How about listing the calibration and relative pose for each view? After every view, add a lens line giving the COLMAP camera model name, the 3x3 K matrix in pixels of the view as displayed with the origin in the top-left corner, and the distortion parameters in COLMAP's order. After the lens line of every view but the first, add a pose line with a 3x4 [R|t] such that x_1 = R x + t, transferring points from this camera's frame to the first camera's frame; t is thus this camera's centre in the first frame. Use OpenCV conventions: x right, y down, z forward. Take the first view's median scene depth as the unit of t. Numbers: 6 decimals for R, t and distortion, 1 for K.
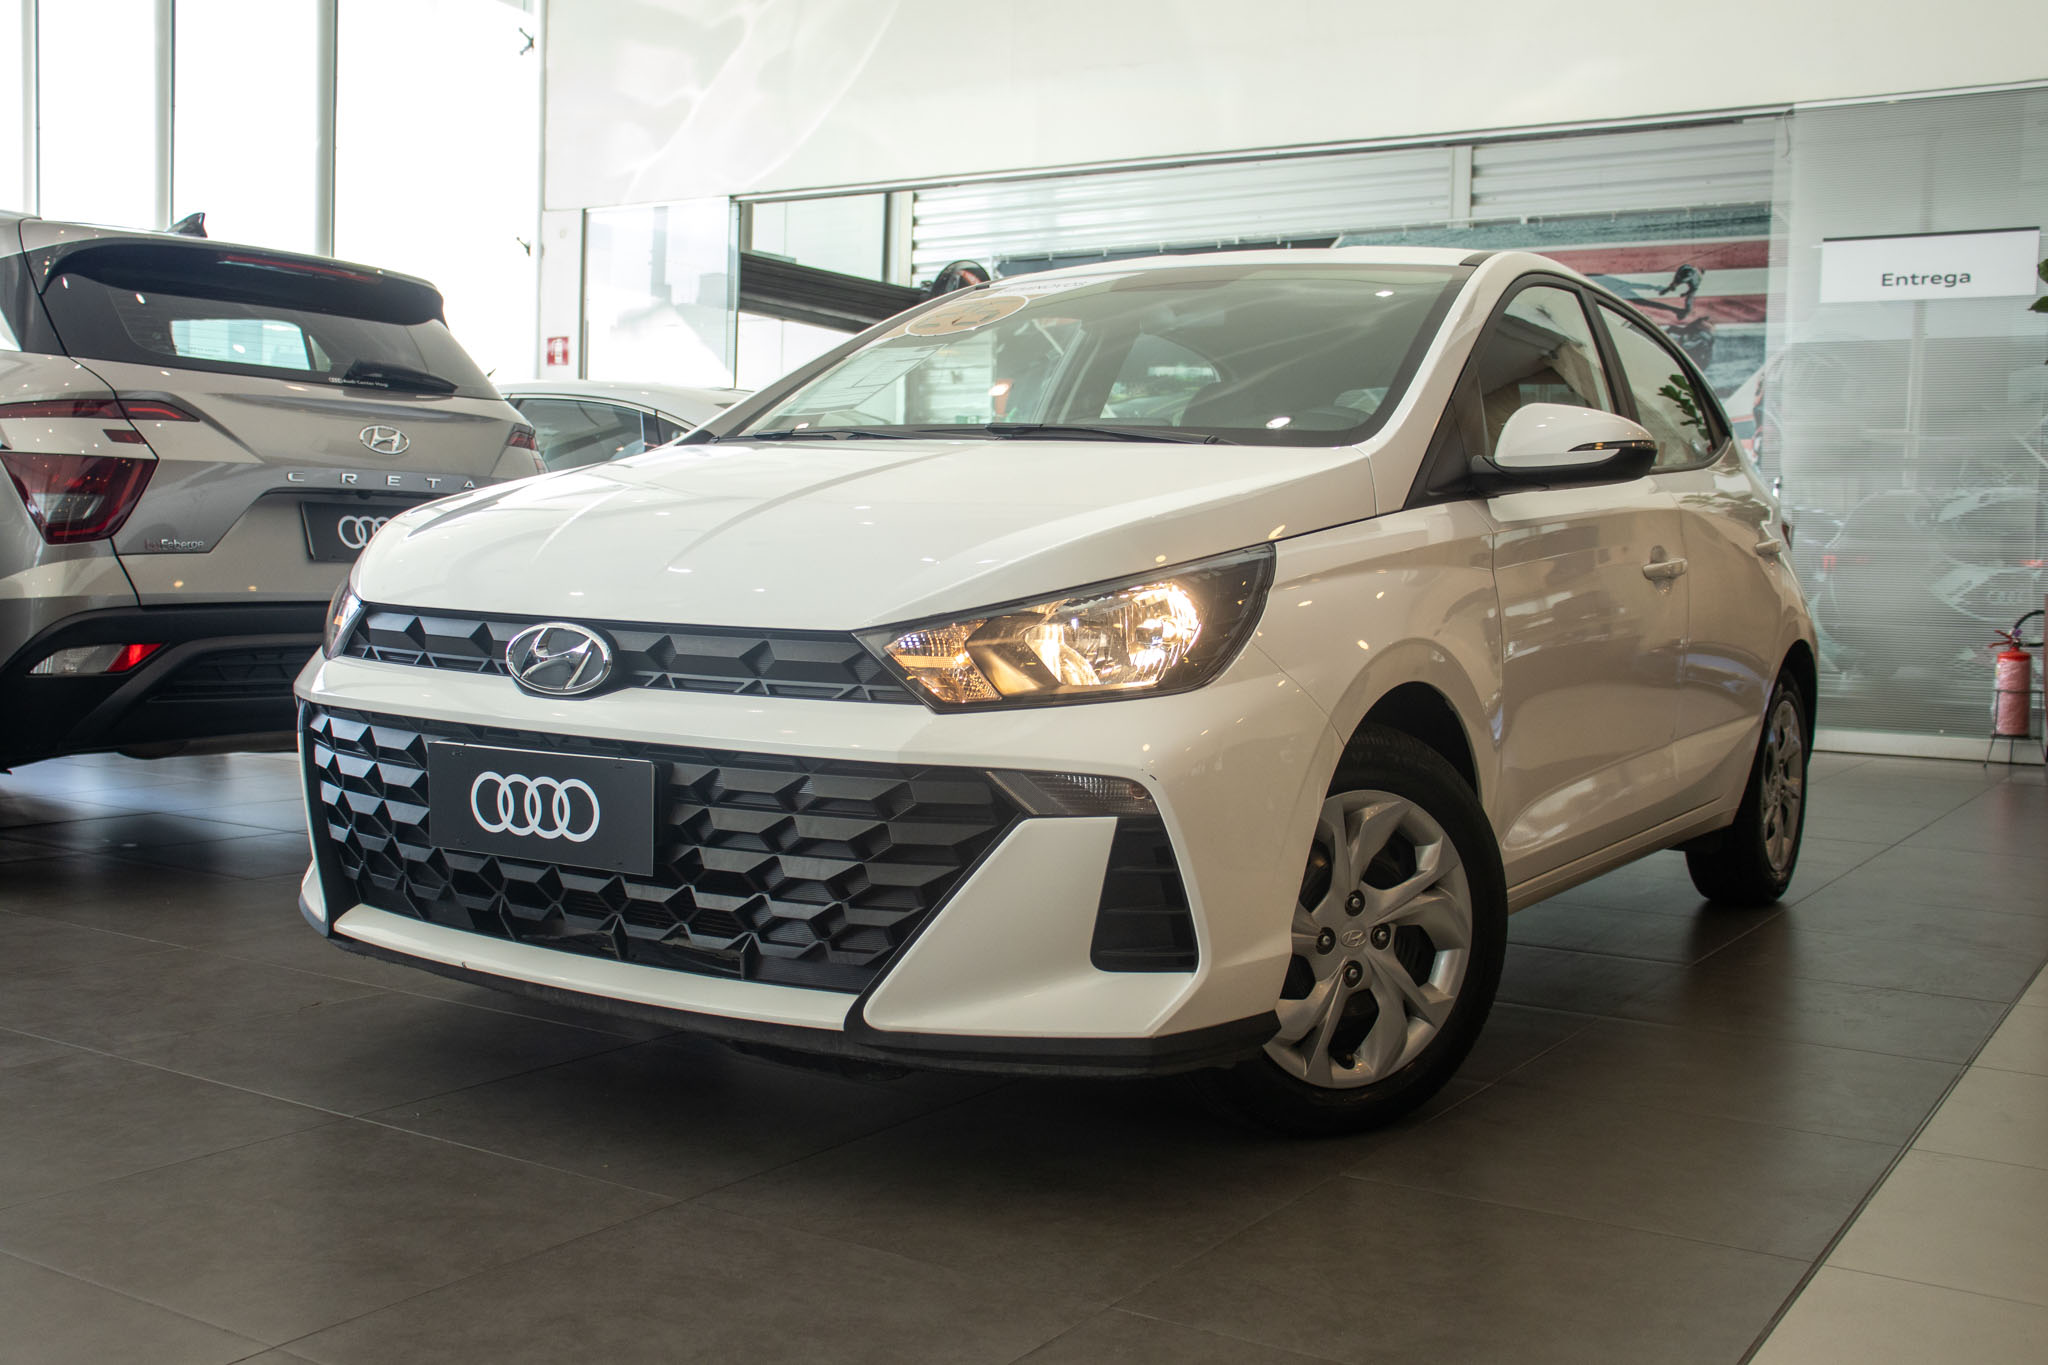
lens RADIAL K [[2291.4, 0, 1035.8], [0, 2291.4, 682.9], [0, 0, 1]] dist [-0.160210, 0.785694]
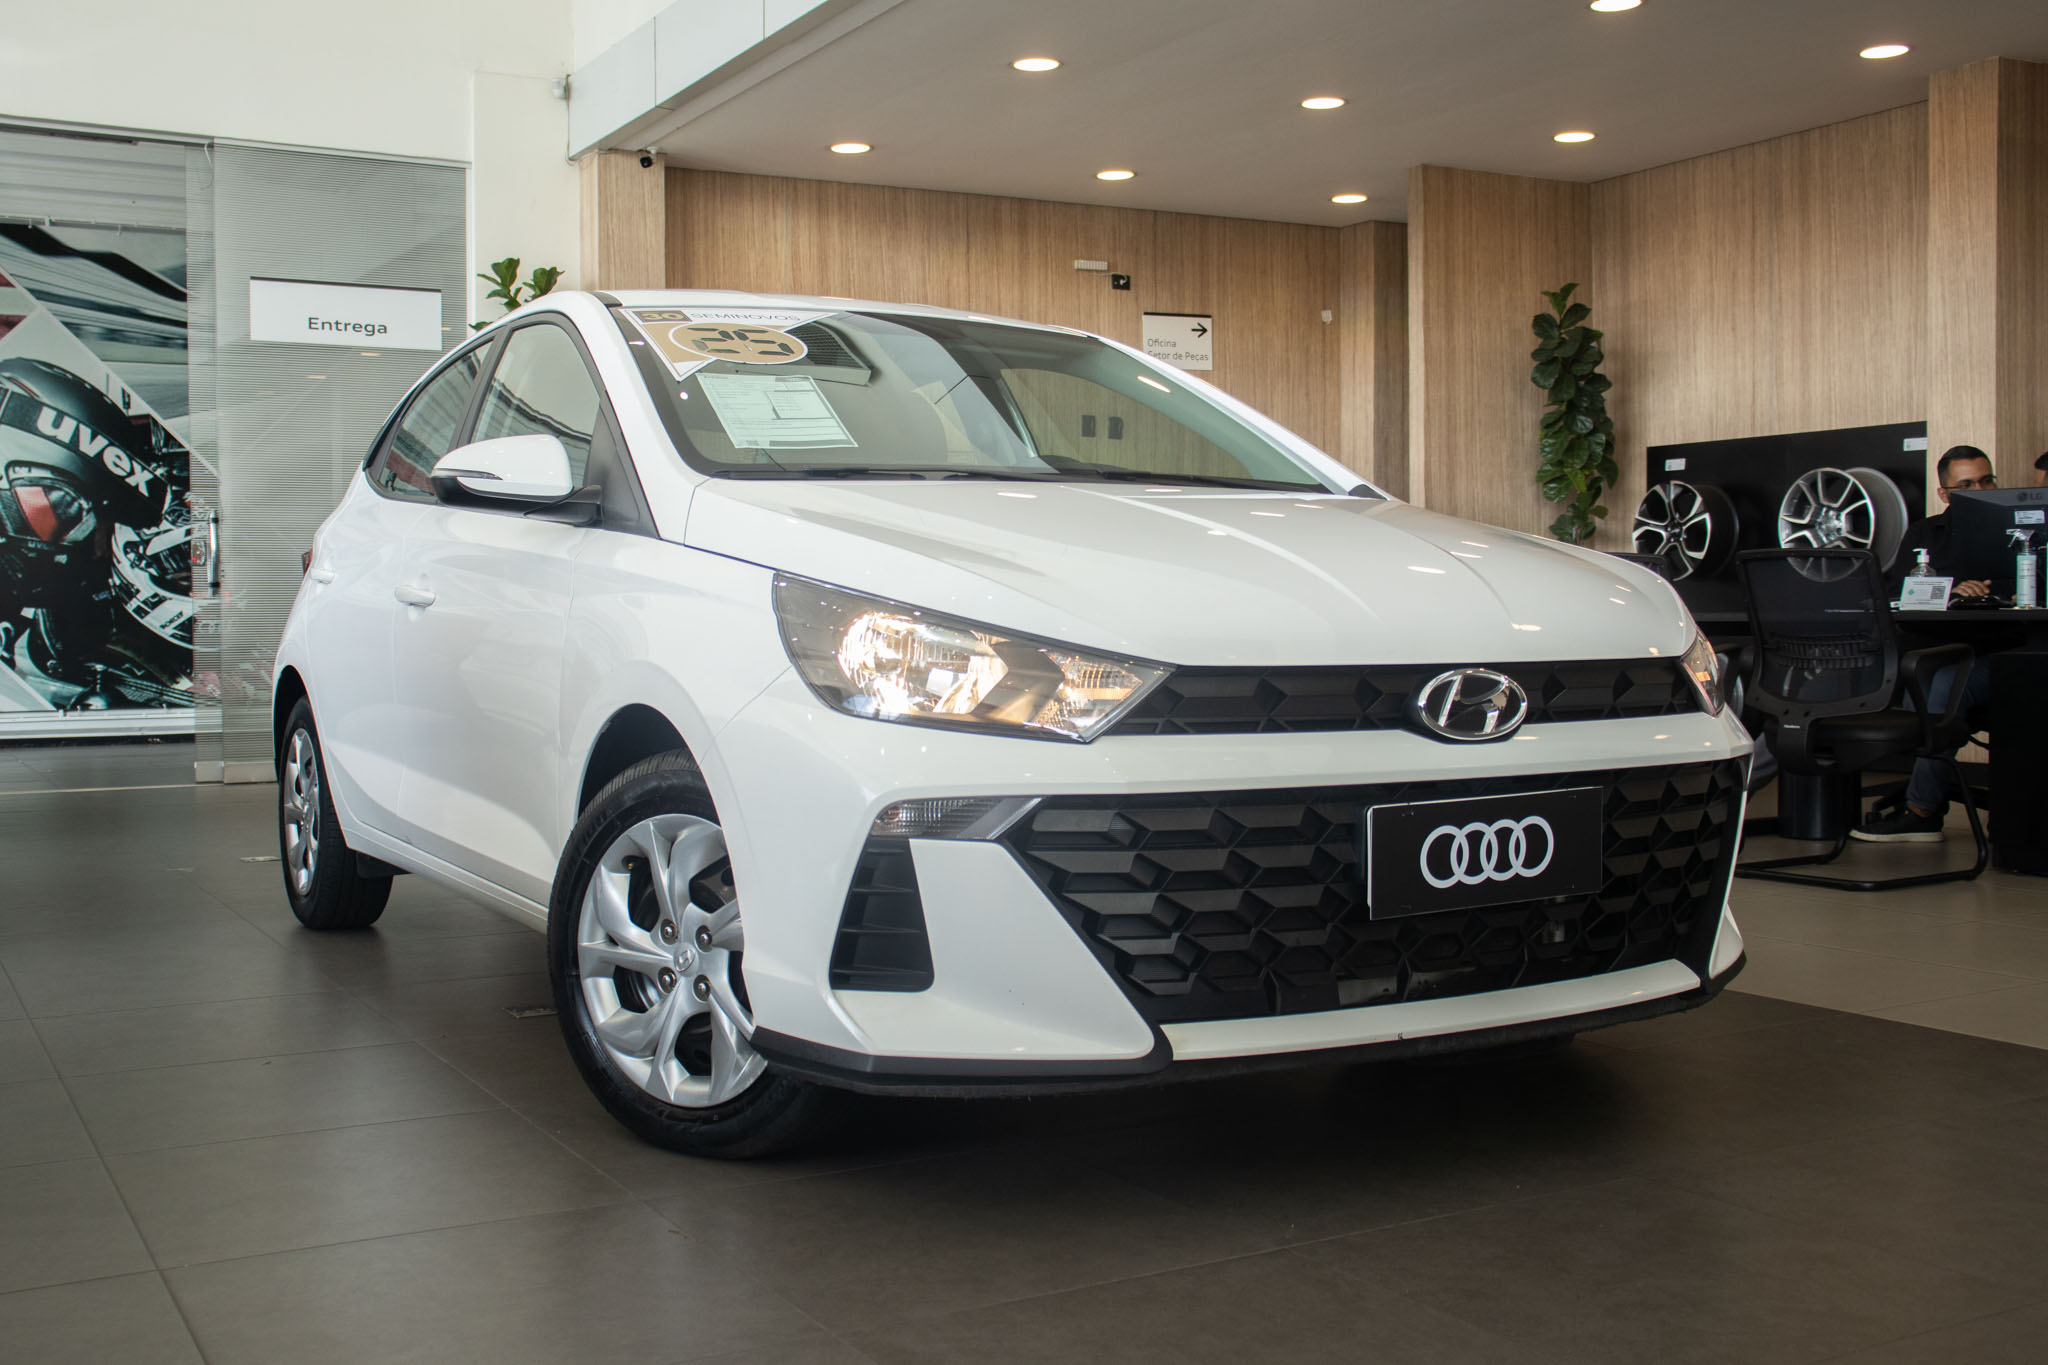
lens RADIAL K [[2291.4, 0, 1035.8], [0, 2291.4, 682.9], [0, 0, 1]] dist [-0.160210, 0.785694]
pose [[0.442020, -0.071433, 0.894157, -1.201489], [0.082107, 0.995861, 0.038969, -0.076074], [-0.893240, 0.056192, 0.446055, 0.717596]]
